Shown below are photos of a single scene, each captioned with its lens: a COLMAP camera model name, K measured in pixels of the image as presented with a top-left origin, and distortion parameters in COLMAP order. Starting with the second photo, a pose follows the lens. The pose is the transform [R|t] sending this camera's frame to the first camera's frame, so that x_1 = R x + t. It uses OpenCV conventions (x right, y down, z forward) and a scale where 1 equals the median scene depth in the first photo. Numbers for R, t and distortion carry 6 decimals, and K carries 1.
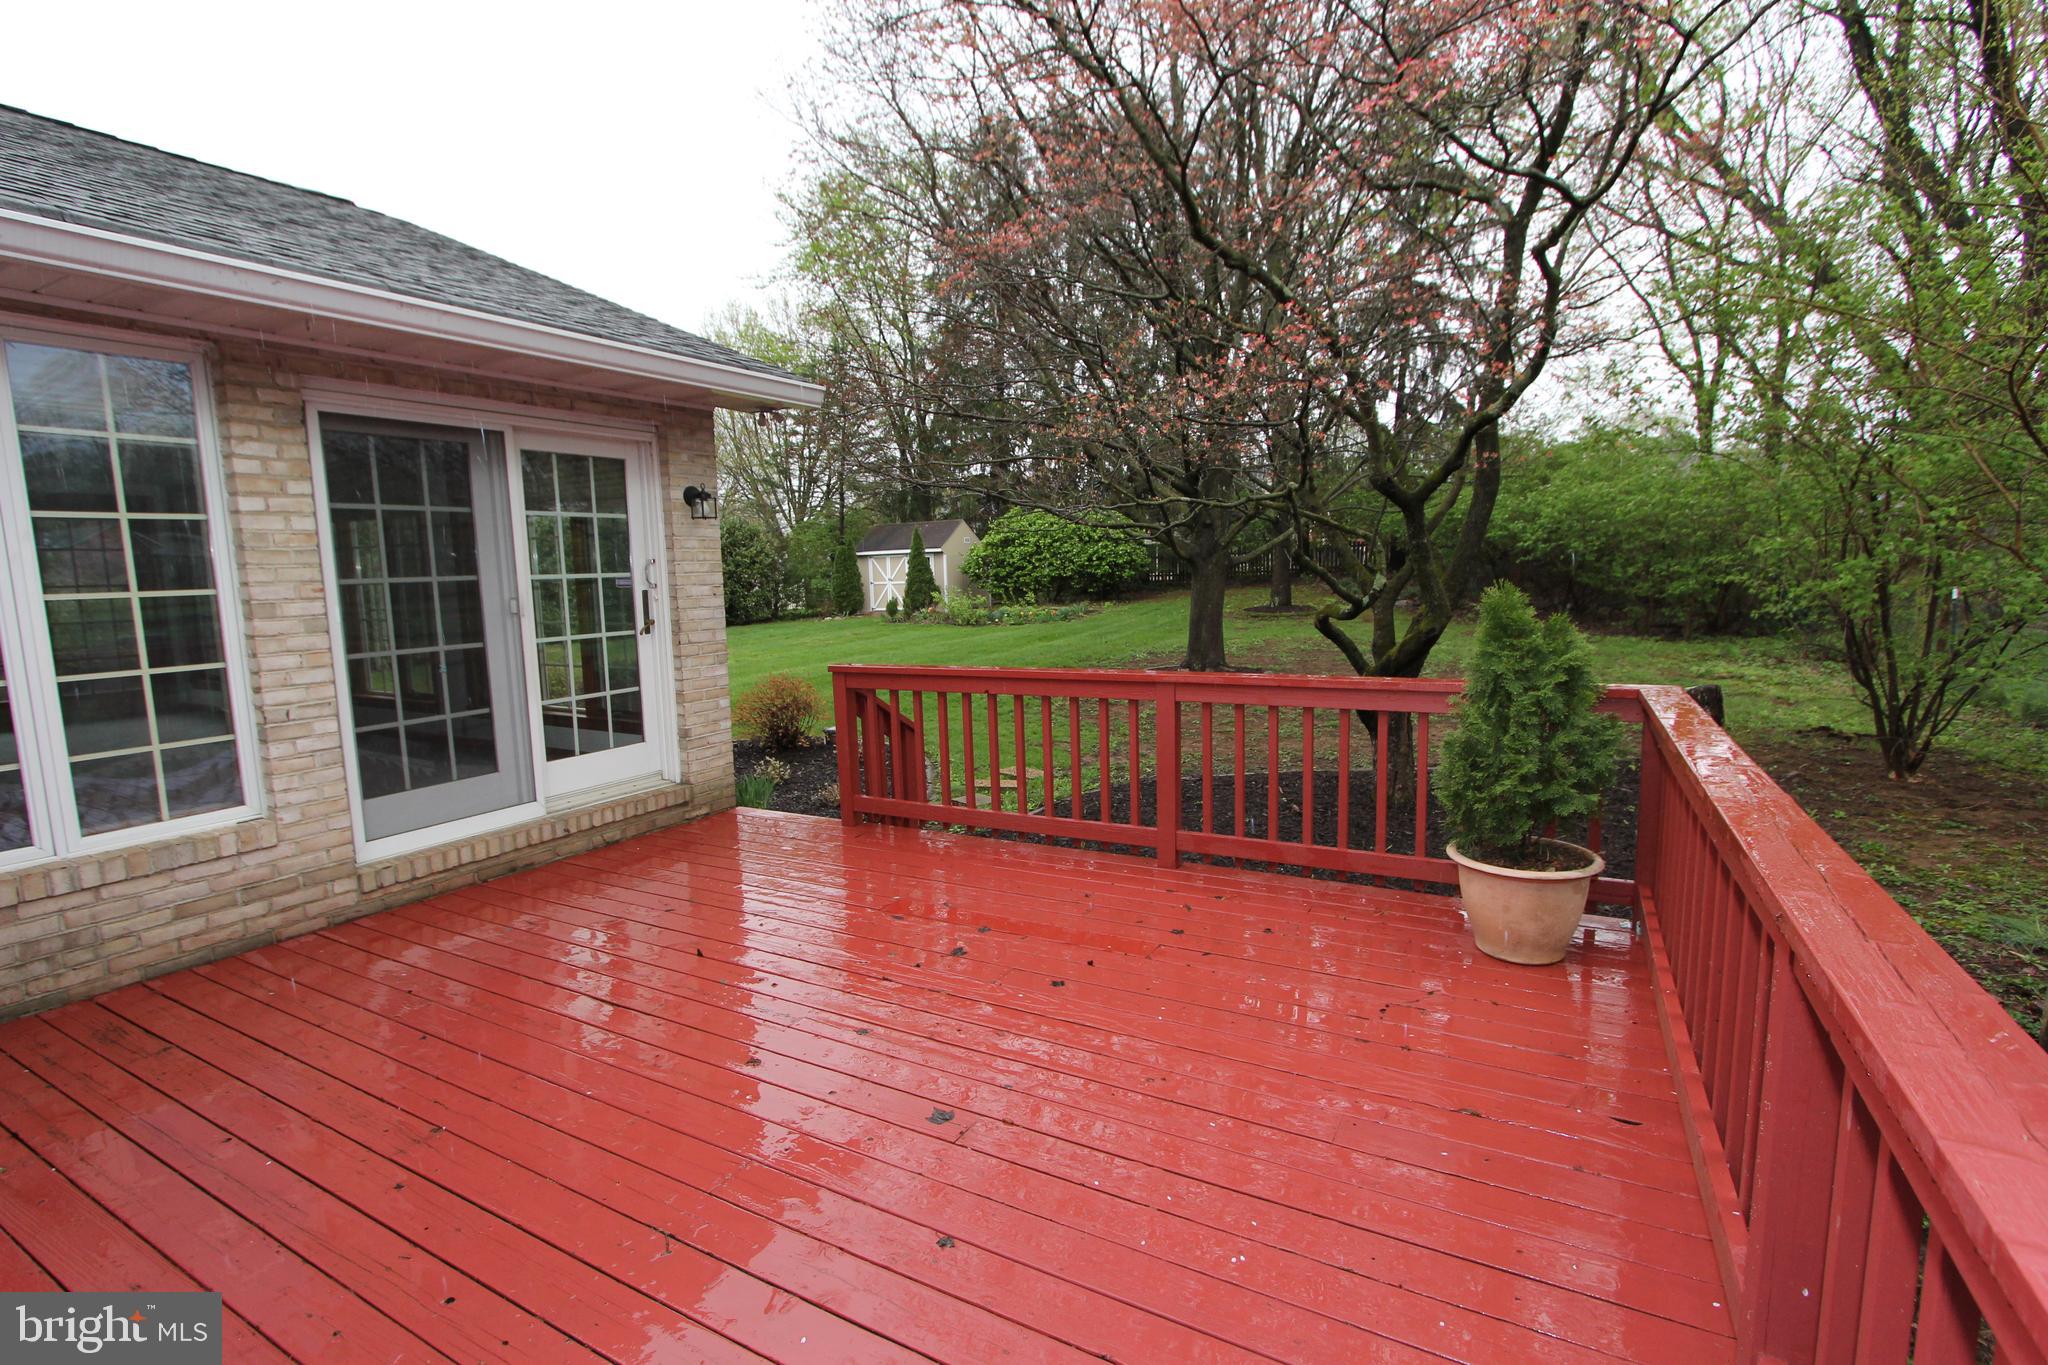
lens RADIAL K [[949.3, 0, 1024.0], [0, 949.3, 682.5], [0, 0, 1]] dist [-0.000917, 0.000130]
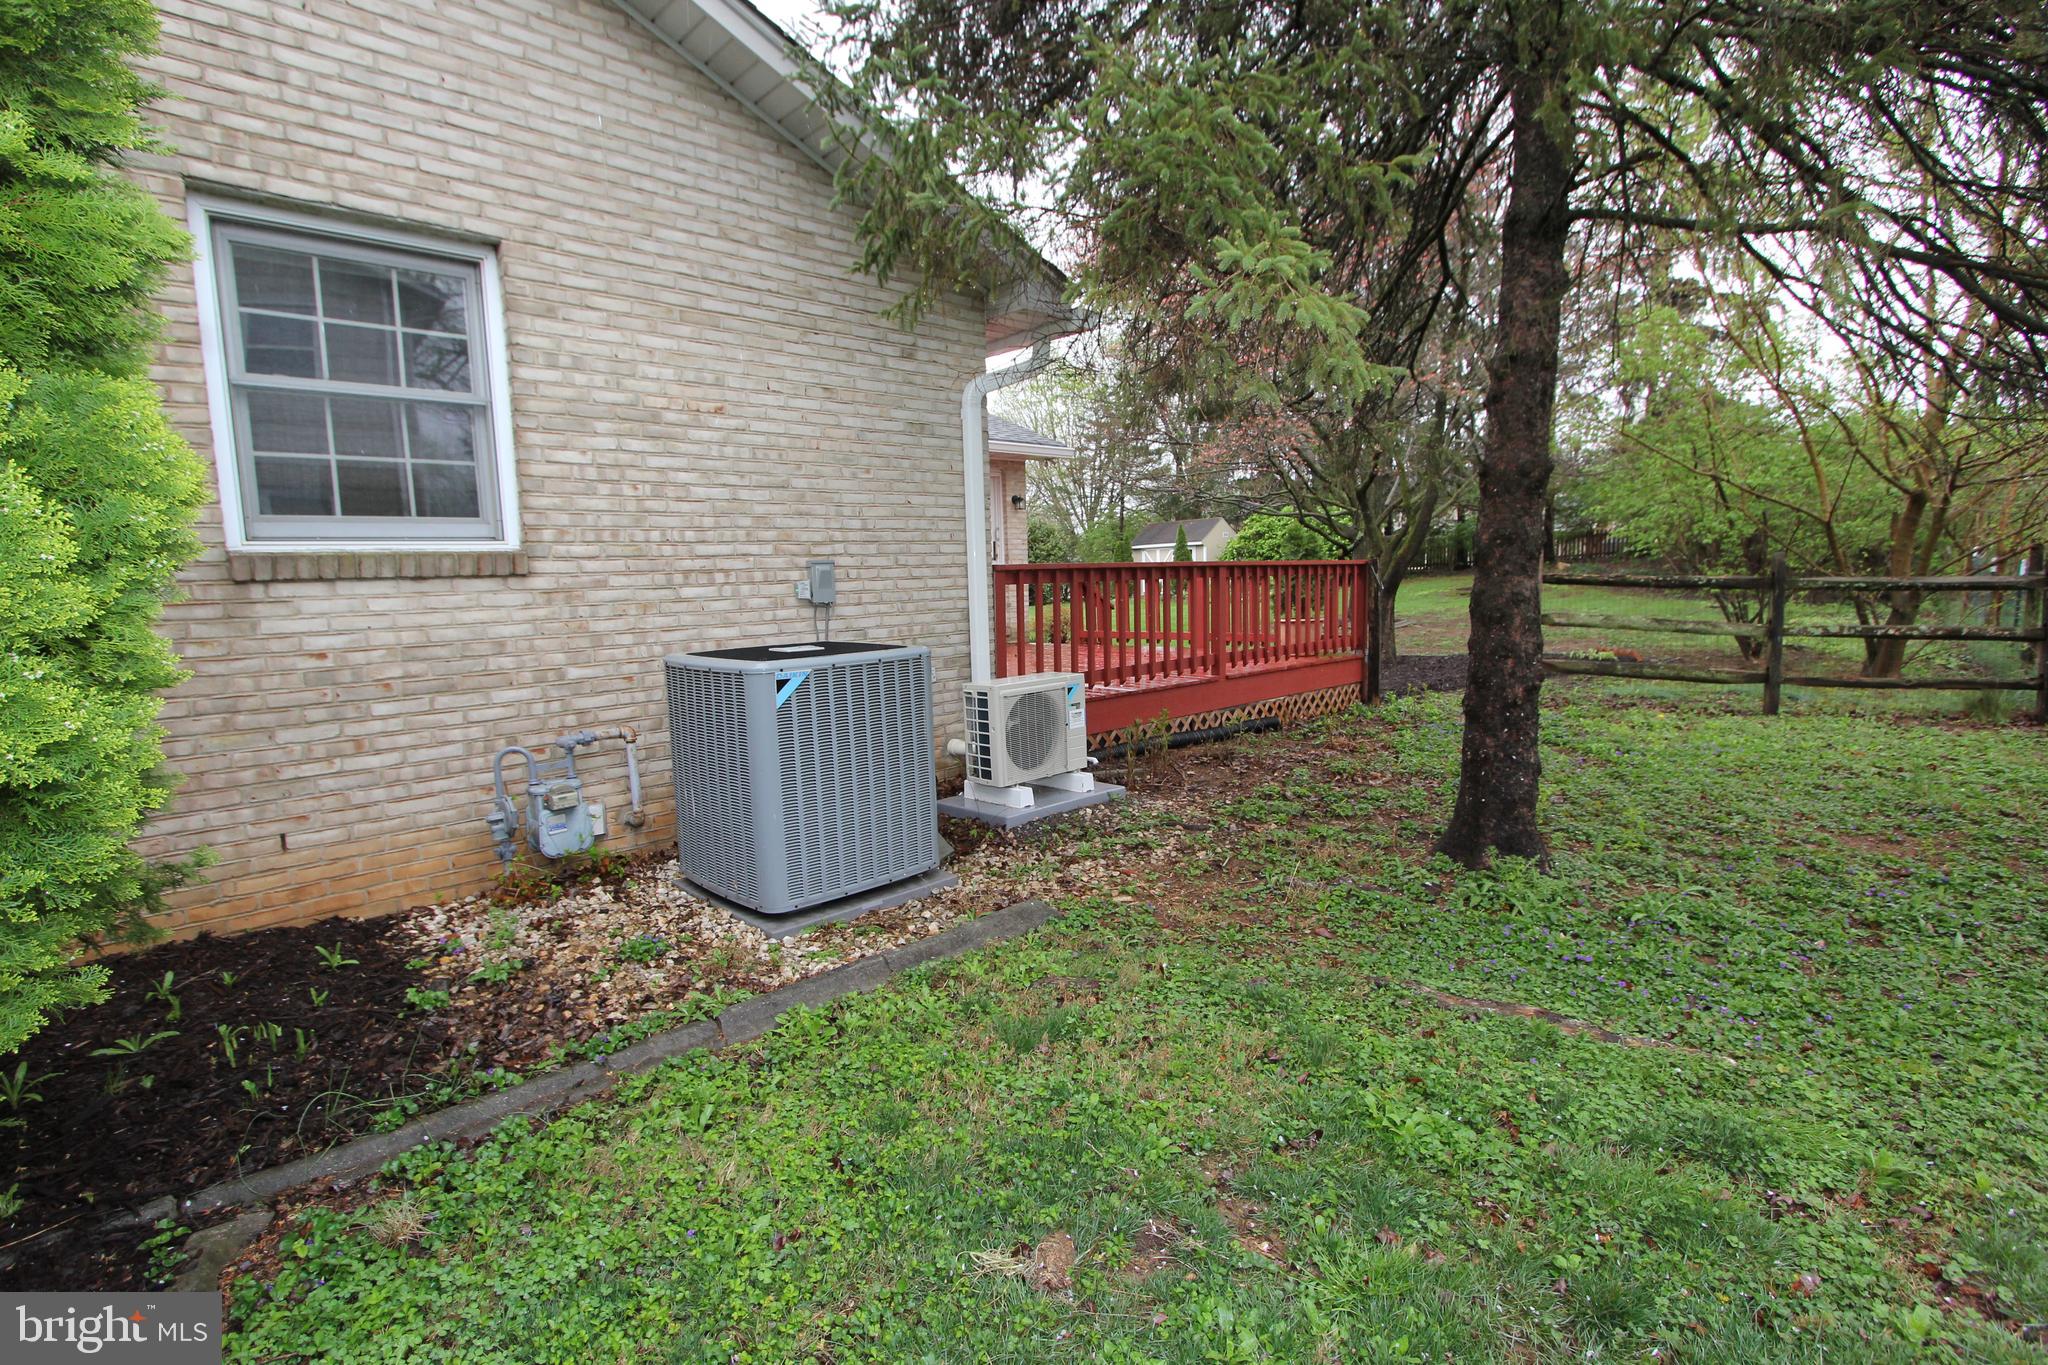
lens RADIAL K [[949.3, 0, 1024.0], [0, 949.3, 682.5], [0, 0, 1]] dist [-0.000917, 0.000130]
pose [[0.953062, 0.031608, -0.301120, 0.055040], [-0.032747, 0.999463, 0.001267, 0.035124], [0.300998, 0.008653, 0.953586, -0.172118]]
